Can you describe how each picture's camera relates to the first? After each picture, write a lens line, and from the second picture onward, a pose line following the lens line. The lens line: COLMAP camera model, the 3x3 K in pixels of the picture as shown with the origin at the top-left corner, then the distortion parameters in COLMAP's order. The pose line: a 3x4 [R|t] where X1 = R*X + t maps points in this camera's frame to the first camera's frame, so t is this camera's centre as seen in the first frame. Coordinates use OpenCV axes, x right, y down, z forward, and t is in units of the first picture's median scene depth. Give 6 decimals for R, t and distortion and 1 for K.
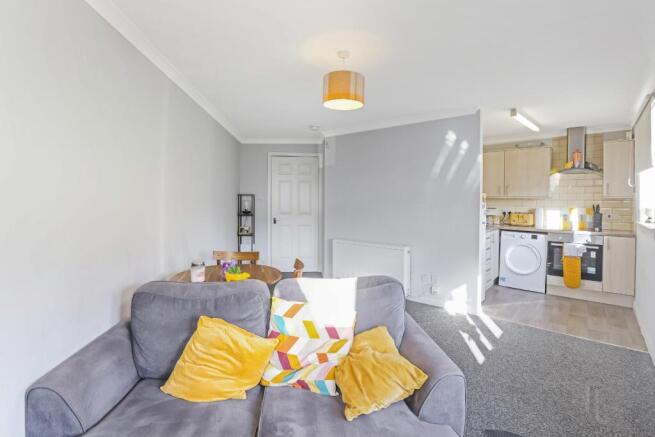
lens RADIAL K [[312.9, 0, 324.8], [0, 312.9, 204.6], [0, 0, 1]] dist [-0.028797, 0.000773]
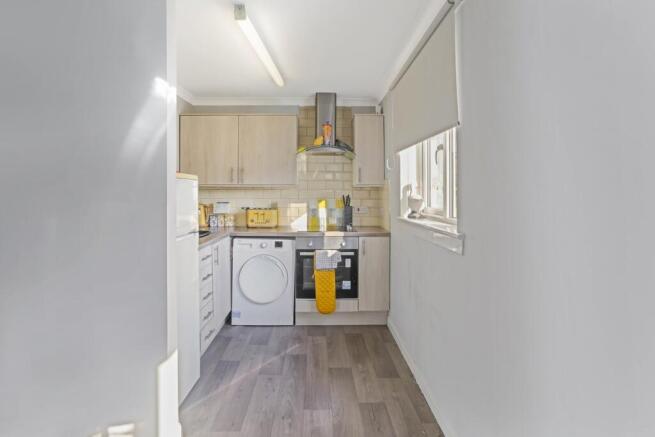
lens RADIAL K [[329.5, 0, 329.5], [0, 329.5, 189.7], [0, 0, 1]] dist [-0.001735, 0.000036]
pose [[0.734468, 0.007811, 0.678598, 0.283788], [0.013142, 0.999583, -0.025730, 0.006286], [-0.678516, 0.027816, 0.734059, 0.411961]]
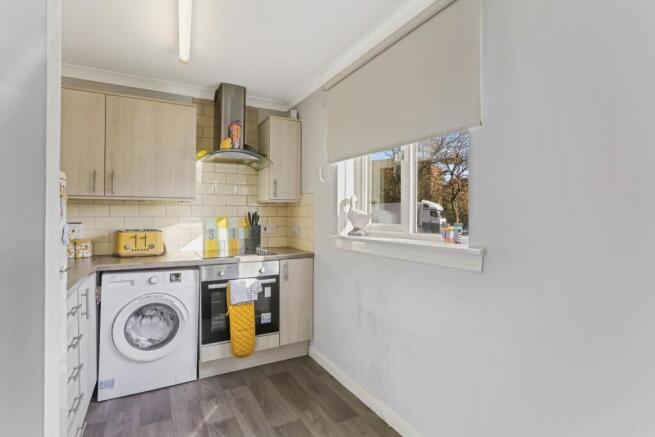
lens RADIAL K [[320.3, 0, 327.5], [0, 320.3, 218.5], [0, 0, 1]] dist [0.000644, 0.000875]
pose [[0.340272, -0.010812, 0.940265, 0.287524], [0.019958, 0.999792, 0.004274, 0.013133], [-0.940115, 0.017311, 0.340417, 0.614995]]
